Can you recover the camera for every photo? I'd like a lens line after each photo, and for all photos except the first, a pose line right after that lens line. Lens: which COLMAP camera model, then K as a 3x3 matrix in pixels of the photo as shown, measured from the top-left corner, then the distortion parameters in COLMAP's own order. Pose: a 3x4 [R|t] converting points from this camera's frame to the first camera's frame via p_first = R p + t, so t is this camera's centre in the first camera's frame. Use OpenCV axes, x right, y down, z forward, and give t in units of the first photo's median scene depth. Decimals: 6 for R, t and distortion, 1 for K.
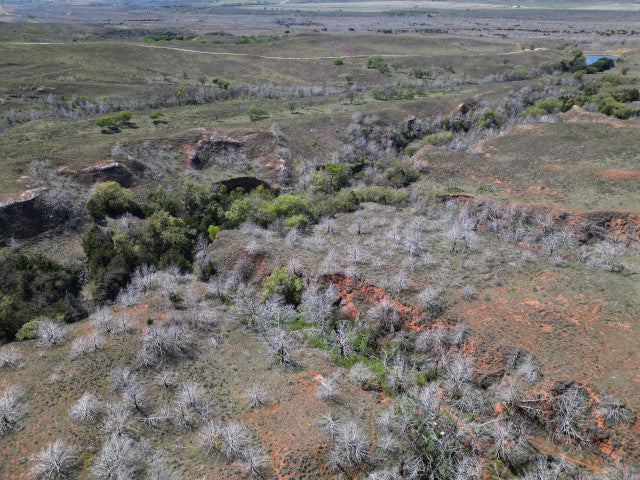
lens RADIAL K [[452.5, 0, 320.0], [0, 452.5, 240.0], [0, 0, 1]] dist [0.073279, -0.052182]
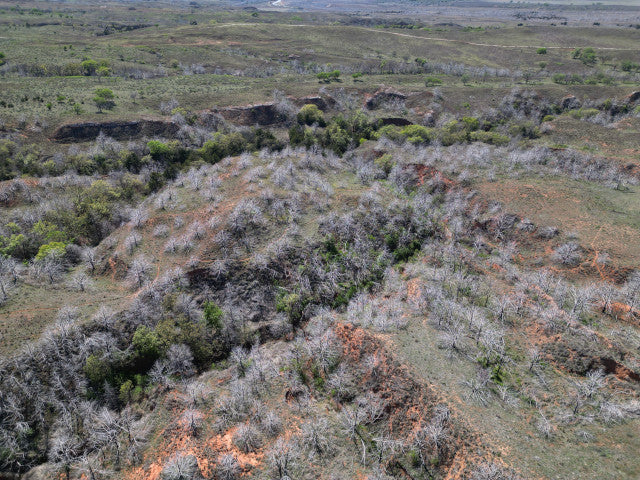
lens RADIAL K [[452.5, 0, 320.0], [0, 452.5, 240.0], [0, 0, 1]] dist [0.073279, -0.052182]
pose [[0.889558, 0.225036, -0.397550, 0.203255], [-0.220742, 0.973653, 0.057210, 0.156932], [0.399950, 0.036864, 0.915795, -0.287892]]
